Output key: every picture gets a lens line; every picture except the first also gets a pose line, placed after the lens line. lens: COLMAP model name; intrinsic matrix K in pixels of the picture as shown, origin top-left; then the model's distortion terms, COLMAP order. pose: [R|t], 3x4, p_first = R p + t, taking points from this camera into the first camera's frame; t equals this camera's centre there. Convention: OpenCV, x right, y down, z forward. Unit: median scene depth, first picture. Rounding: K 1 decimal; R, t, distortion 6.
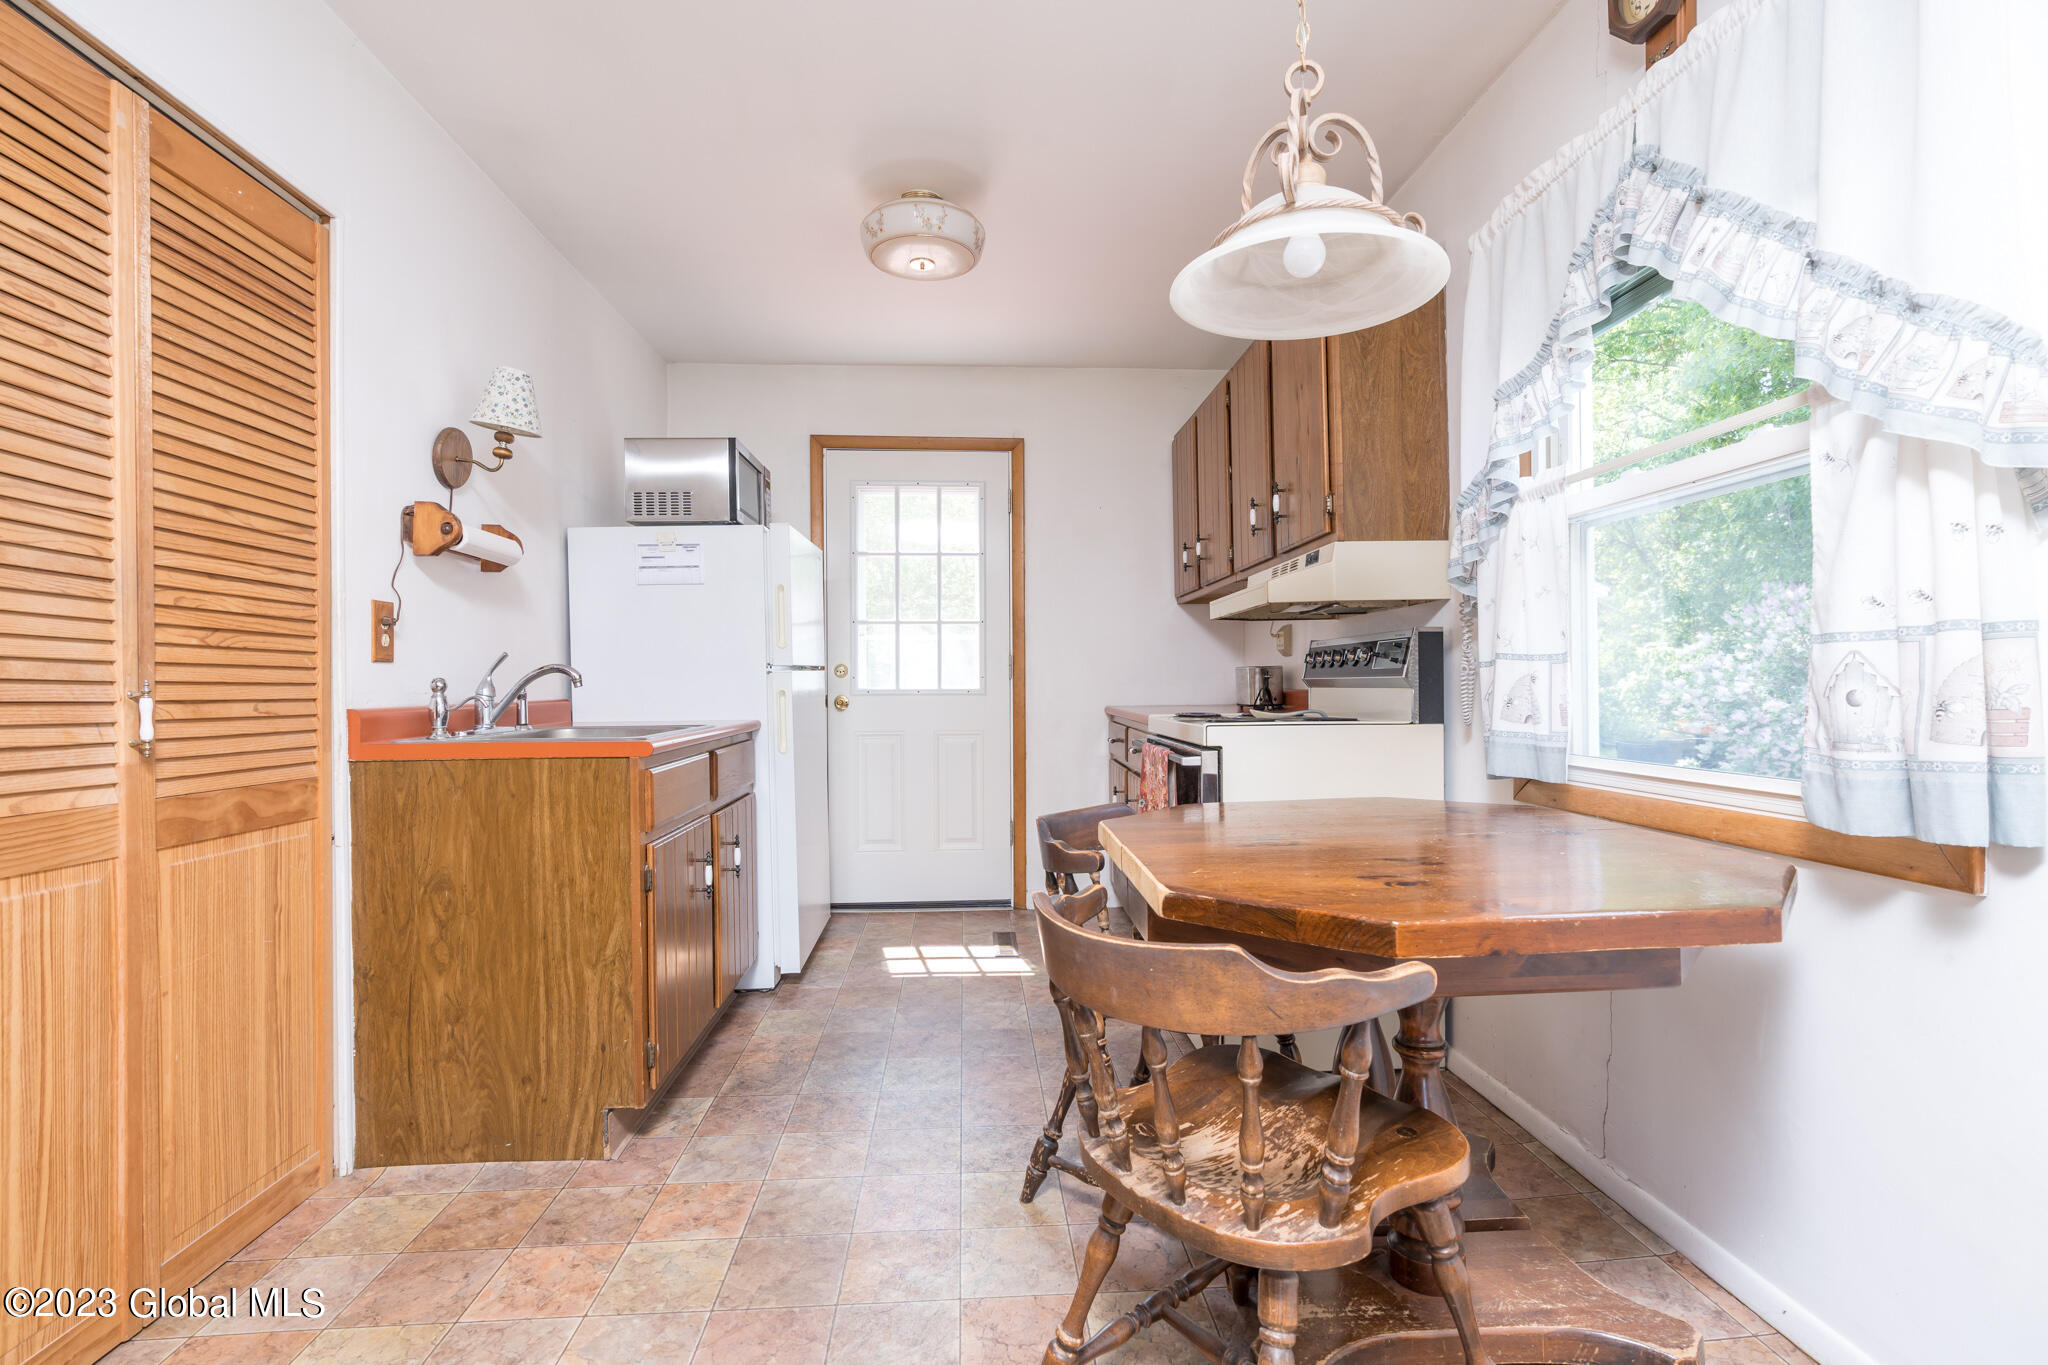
lens RADIAL K [[936.4, 0, 1024.0], [0, 936.4, 682.5], [0, 0, 1]] dist [-0.011852, 0.004893]
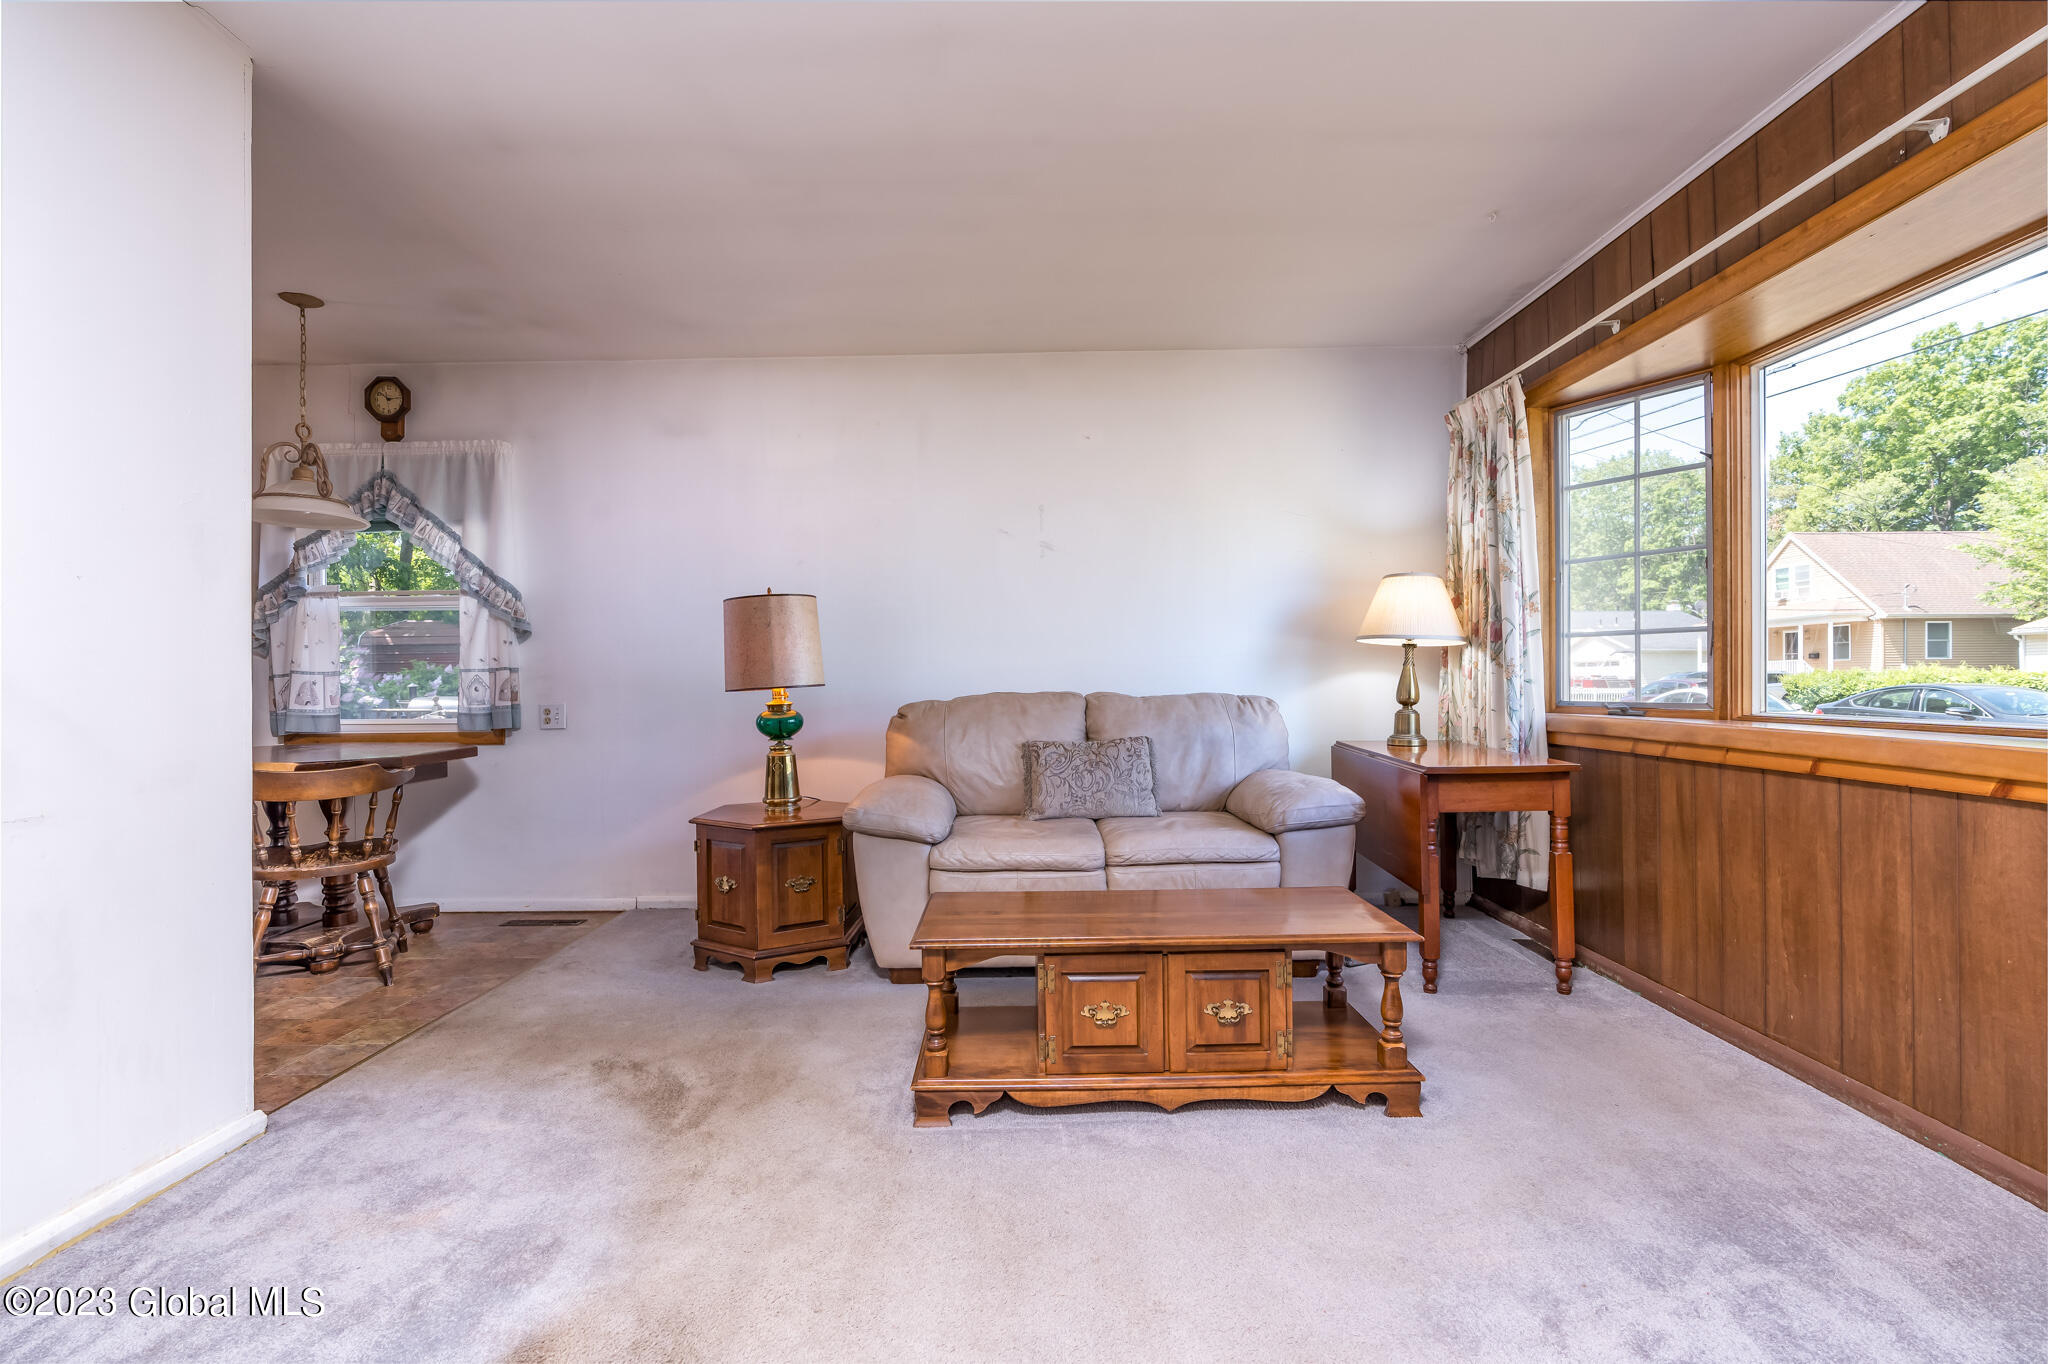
lens RADIAL K [[936.4, 0, 1024.0], [0, 936.4, 682.0], [0, 0, 1]] dist [-0.011852, 0.004893]
pose [[0.083158, 0.006581, 0.996515, -0.890683], [0.005630, 0.999959, -0.007074, 0.010352], [-0.996520, 0.006199, 0.083118, -0.481778]]
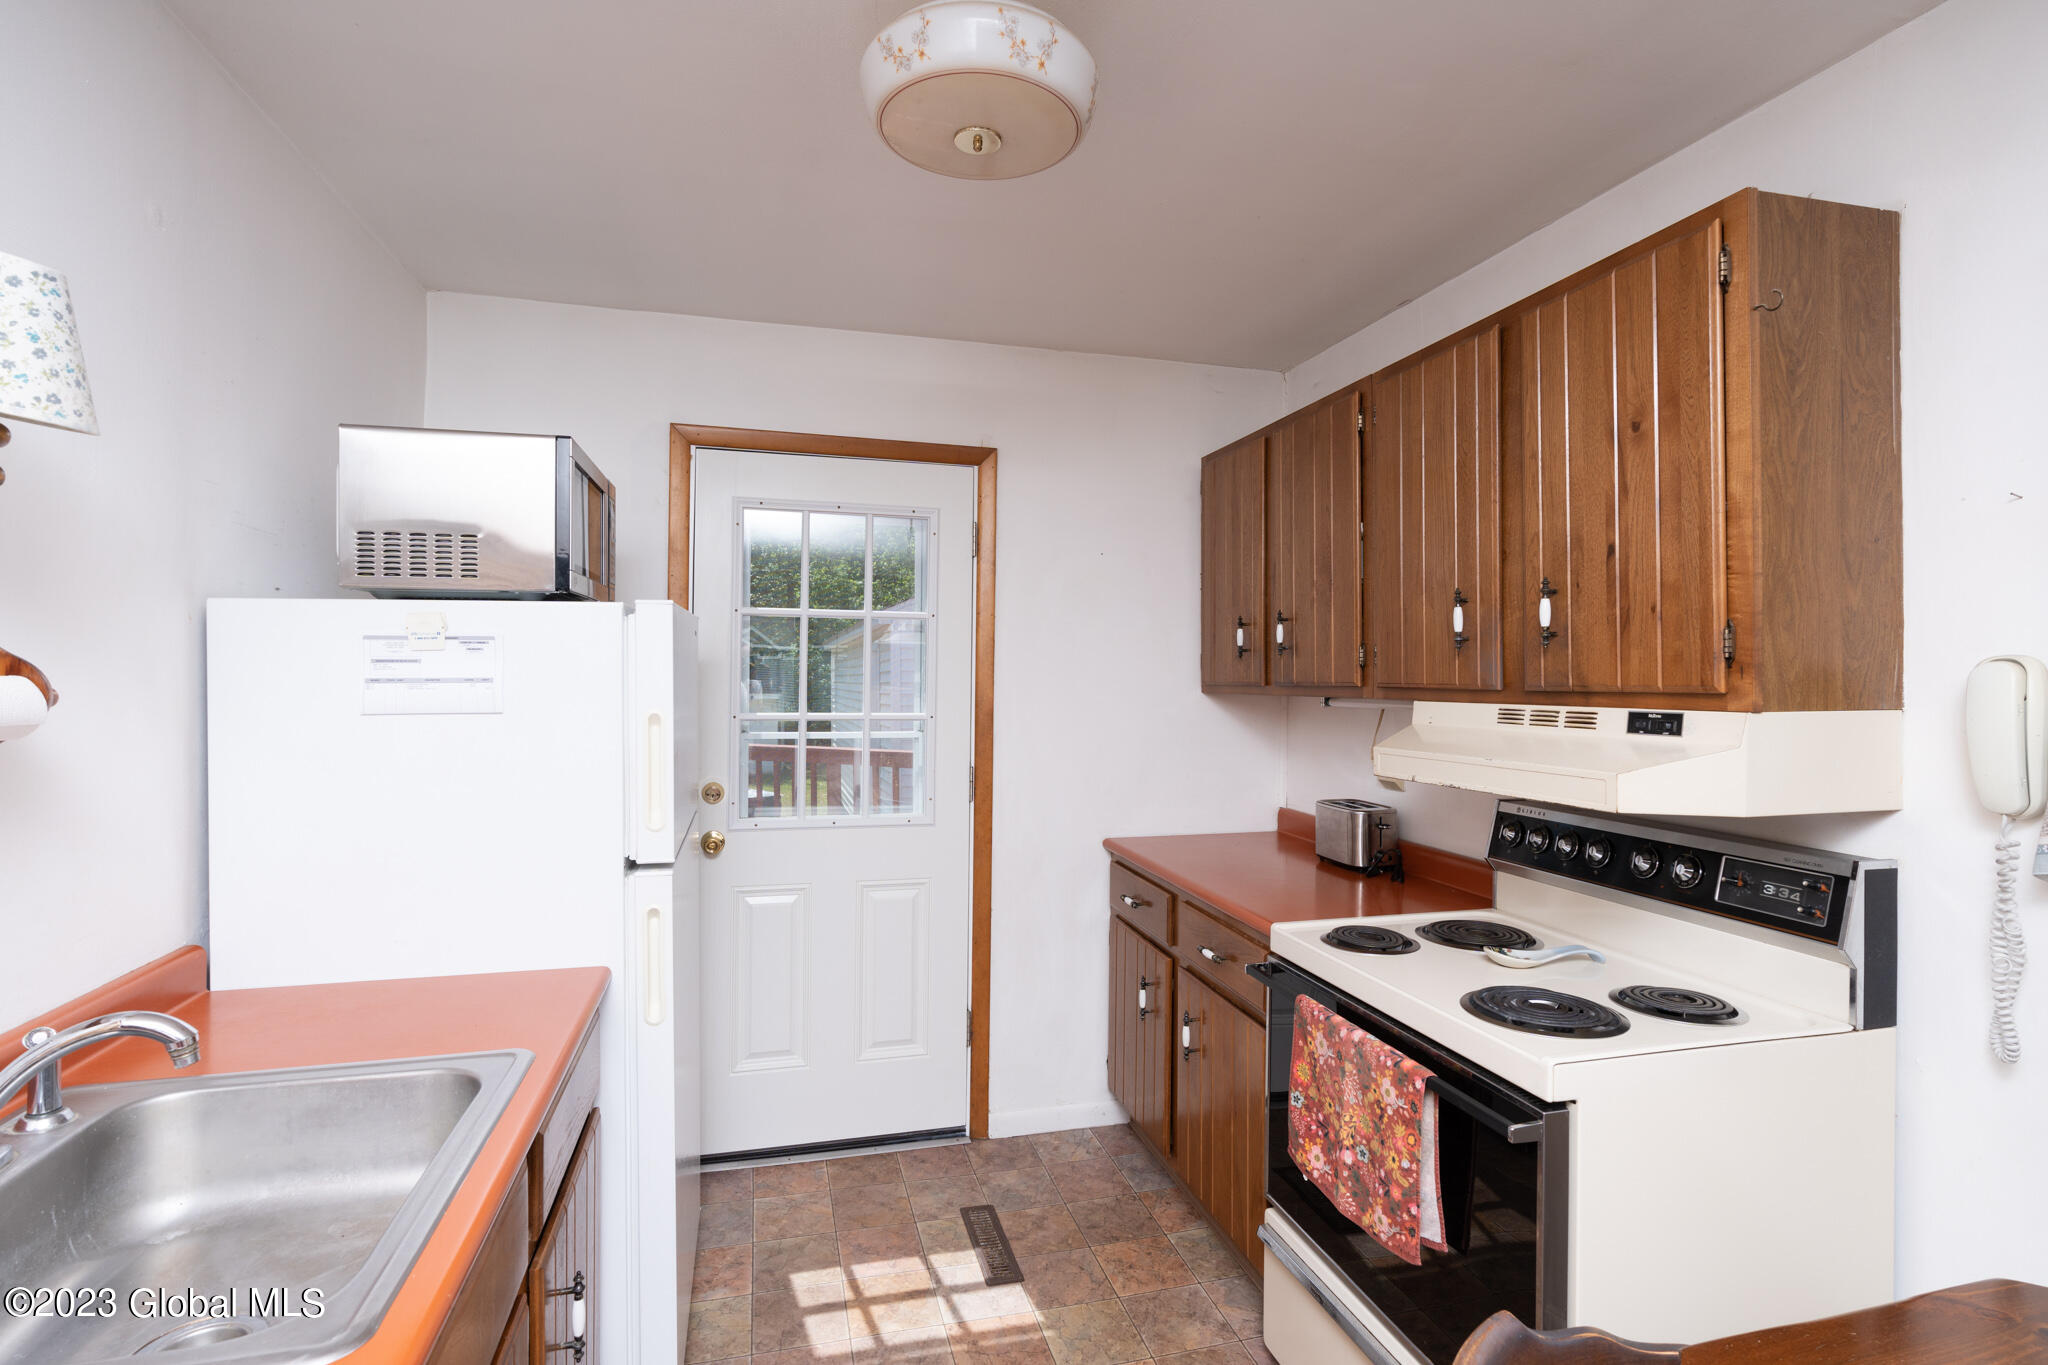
lens RADIAL K [[982.0, 0, 1022.5], [0, 982.0, 668.4], [0, 0, 1]] dist [-0.015670, 0.008899]
pose [[0.980319, 0.018274, 0.196573, -0.165122], [-0.017053, 0.999823, -0.007906, -0.131359], [-0.196683, 0.004398, 0.980457, 0.406933]]
